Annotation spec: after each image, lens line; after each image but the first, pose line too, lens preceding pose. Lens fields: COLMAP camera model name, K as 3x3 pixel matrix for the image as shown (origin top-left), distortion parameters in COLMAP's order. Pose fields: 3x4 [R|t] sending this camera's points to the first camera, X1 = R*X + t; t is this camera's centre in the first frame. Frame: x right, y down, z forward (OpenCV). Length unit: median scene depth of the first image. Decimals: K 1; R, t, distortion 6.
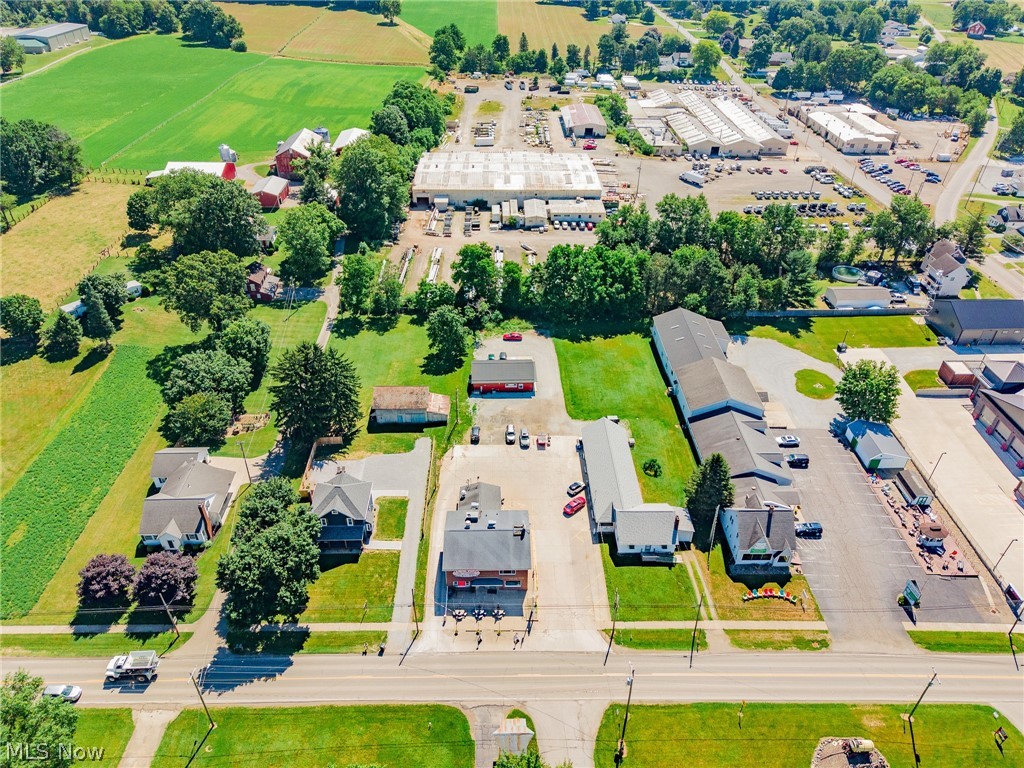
lens RADIAL K [[683.3, 0, 509.7], [0, 683.3, 387.1], [0, 0, 1]] dist [0.041376, -0.043024]
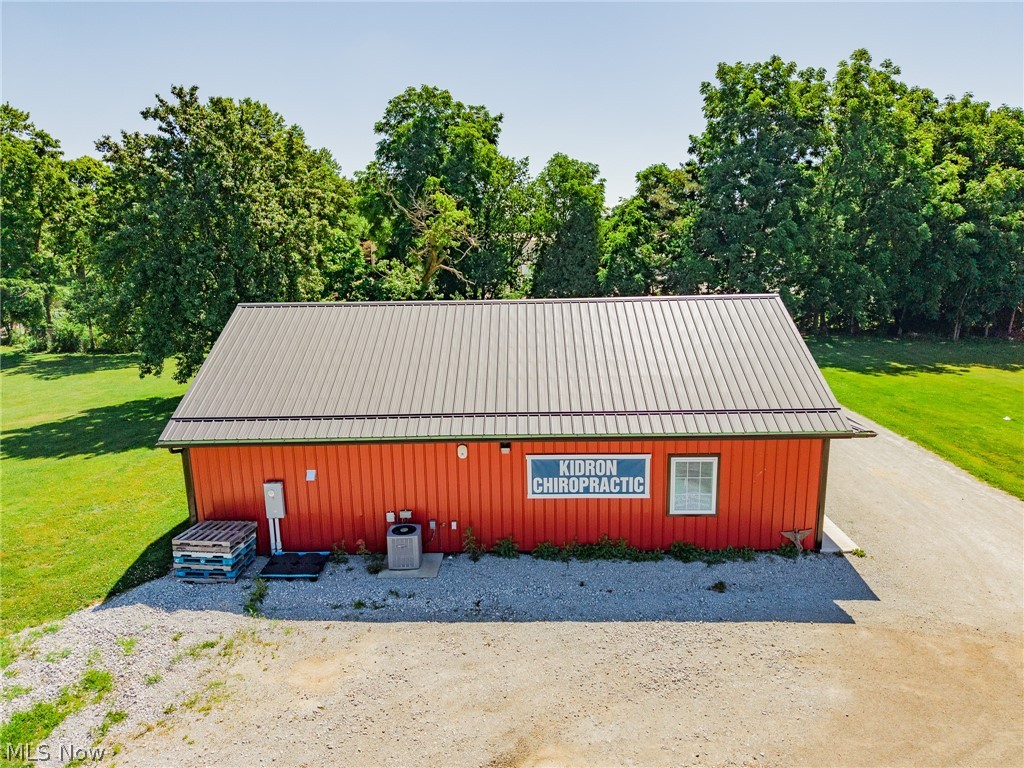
lens RADIAL K [[687.1, 0, 512.0], [0, 687.1, 384.0], [0, 0, 1]] dist [0.060948, -0.044673]
pose [[0.997491, -0.014596, -0.069274, -0.002304], [-0.014106, 0.917920, -0.396514, 0.033239], [0.069375, 0.396496, 0.915411, 1.175193]]
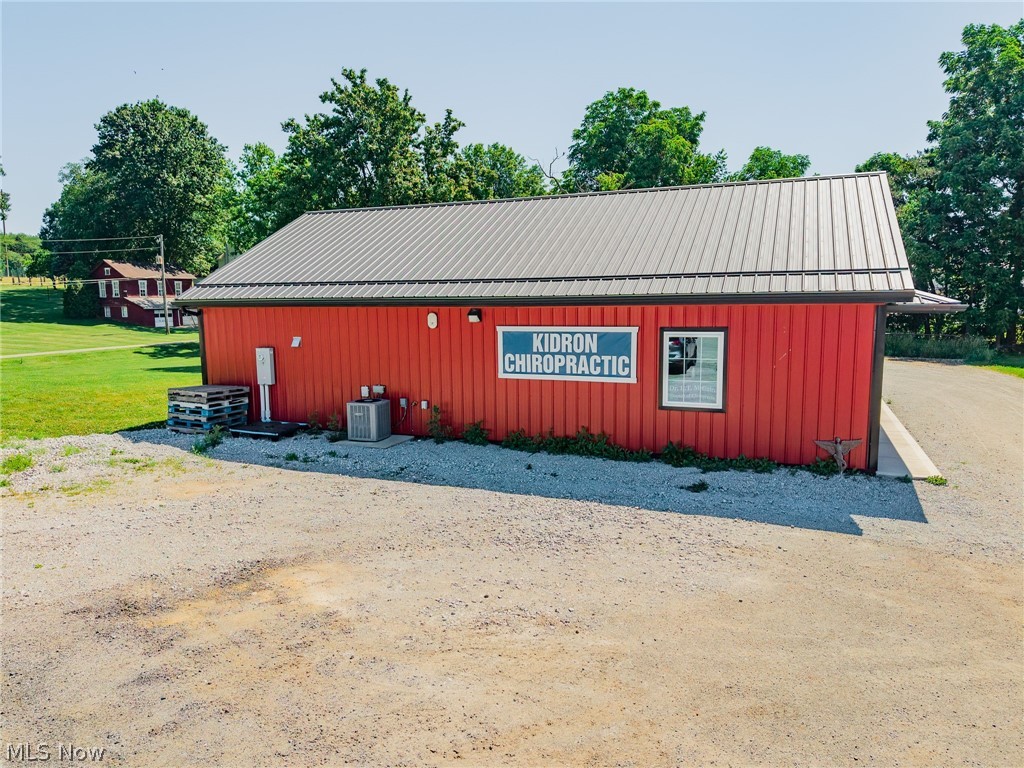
lens RADIAL K [[683.3, 0, 509.7], [0, 683.3, 387.1], [0, 0, 1]] dist [0.041376, -0.043024]
pose [[0.910722, 0.037401, -0.411323, 0.037701], [-0.222773, 0.883088, -0.412950, 0.048272], [0.347790, 0.467714, 0.812580, 1.211447]]
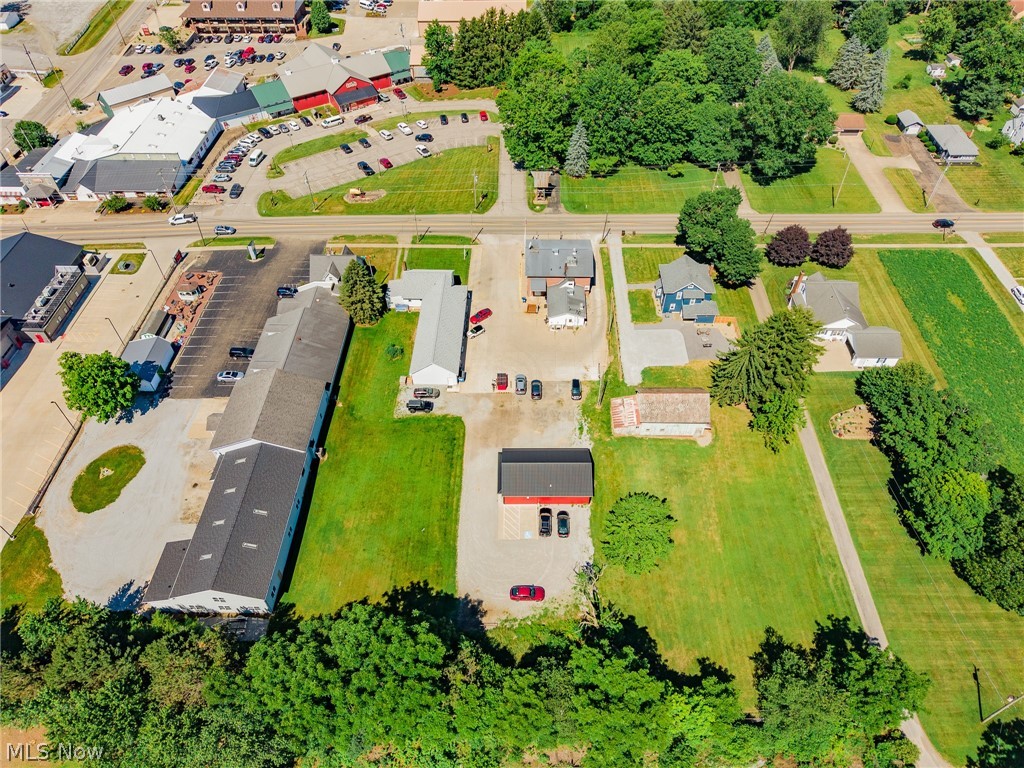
lens RADIAL K [[683.3, 0, 509.7], [0, 683.3, 387.1], [0, 0, 1]] dist [0.041376, -0.043024]
pose [[-0.998962, -0.034211, 0.030078, 0.011462], [0.025795, 0.119369, 0.992515, -0.964606], [-0.037545, 0.992260, -0.118363, 1.319367]]
